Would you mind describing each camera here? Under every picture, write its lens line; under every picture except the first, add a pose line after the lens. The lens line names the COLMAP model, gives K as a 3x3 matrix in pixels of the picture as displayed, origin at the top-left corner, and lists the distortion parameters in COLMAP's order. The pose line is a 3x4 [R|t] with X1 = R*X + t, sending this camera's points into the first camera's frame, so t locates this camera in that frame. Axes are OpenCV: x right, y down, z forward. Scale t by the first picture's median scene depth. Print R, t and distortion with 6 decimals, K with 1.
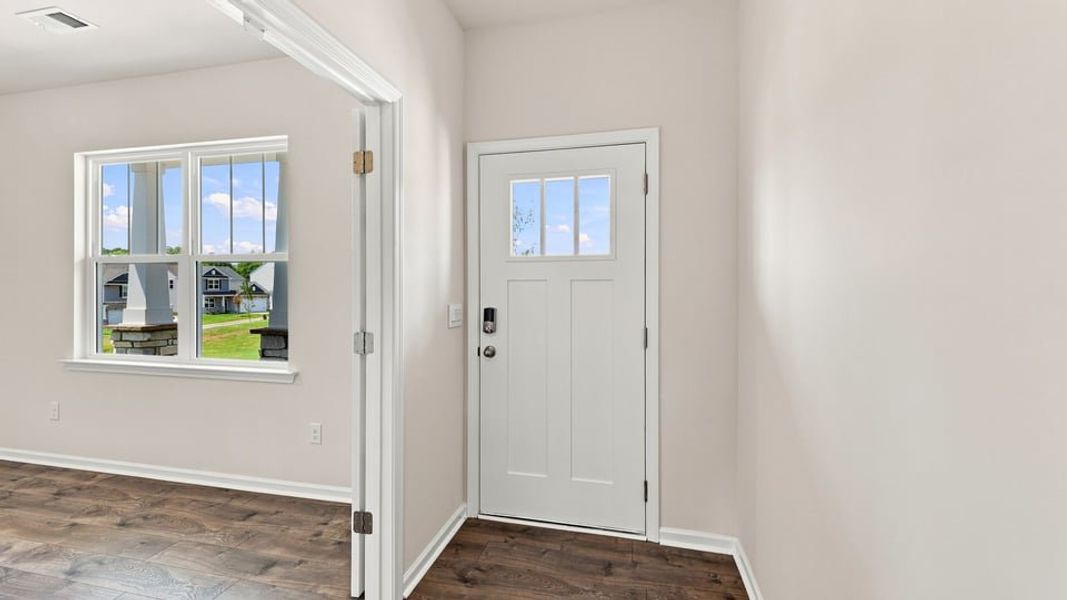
lens RADIAL K [[467.7, 0, 523.9], [0, 467.7, 292.7], [0, 0, 1]] dist [0.024454, -0.008413]
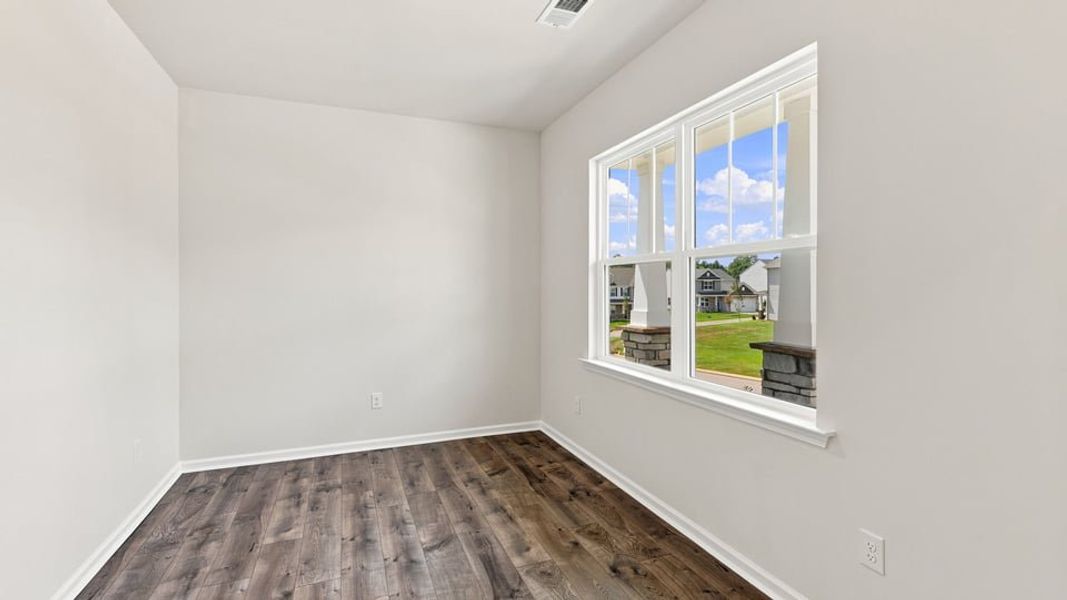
lens RADIAL K [[467.7, 0, 523.9], [0, 467.7, 292.7], [0, 0, 1]] dist [0.024454, -0.008413]
pose [[0.577065, 0.002186, -0.816696, -0.149204], [-0.002278, 0.999997, 0.001066, -0.005091], [0.816695, 0.001245, 0.577068, 0.226858]]
